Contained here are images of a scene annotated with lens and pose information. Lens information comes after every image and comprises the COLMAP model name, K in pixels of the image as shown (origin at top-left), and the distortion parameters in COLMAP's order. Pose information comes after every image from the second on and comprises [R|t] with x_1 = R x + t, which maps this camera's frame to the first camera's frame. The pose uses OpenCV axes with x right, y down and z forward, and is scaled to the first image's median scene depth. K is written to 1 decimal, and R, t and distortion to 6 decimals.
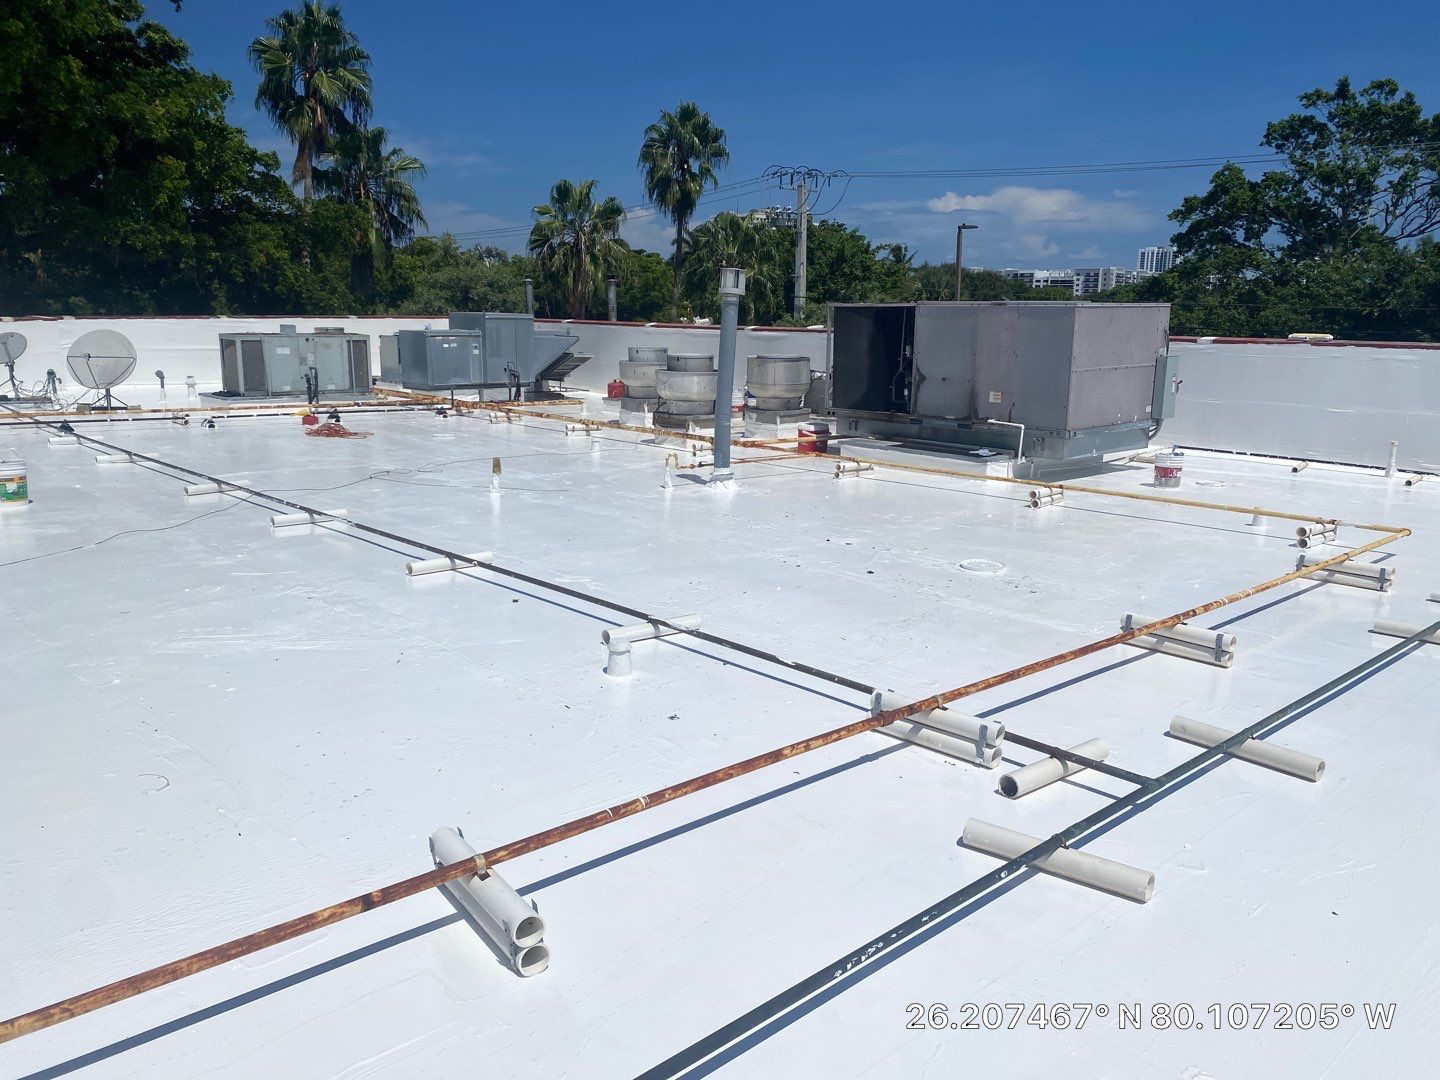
lens RADIAL K [[1106.9, 0, 717.7], [0, 1106.9, 543.0], [0, 0, 1]] dist [0.000374, -0.006905]
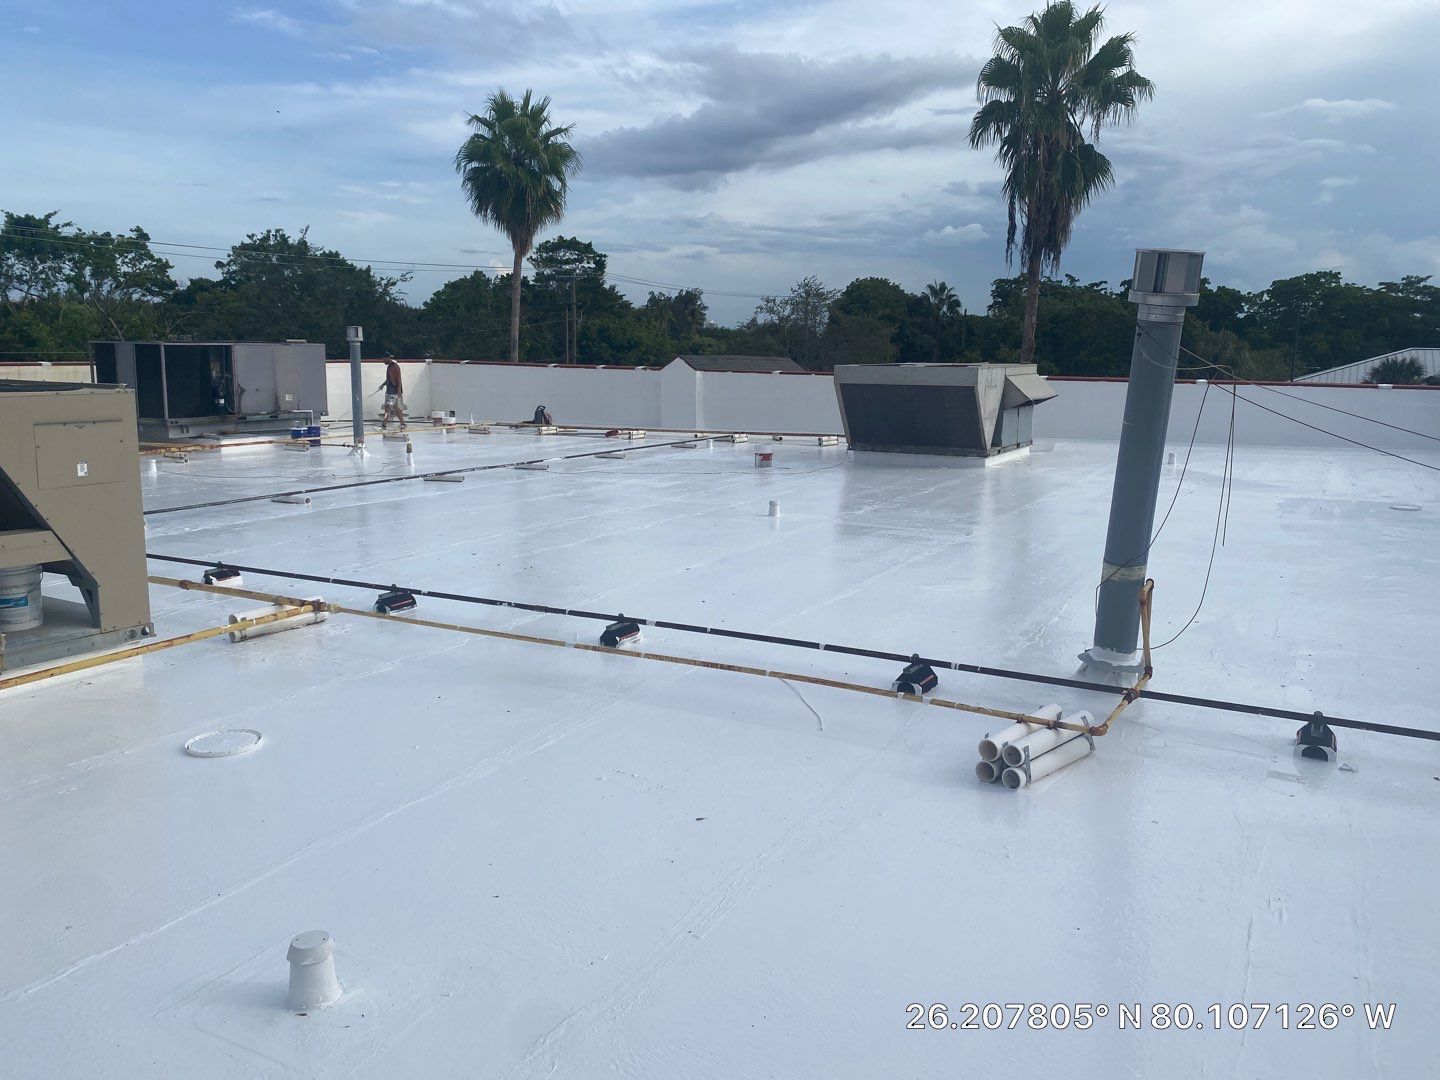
lens RADIAL K [[1106.9, 0, 718.9], [0, 1106.9, 539.2], [0, 0, 1]] dist [0.000374, -0.006905]
pose [[-0.299388, -0.173911, 0.938148, -0.478129], [0.185383, 0.953908, 0.235993, -0.060692], [-0.935949, 0.244570, -0.253349, 0.255521]]
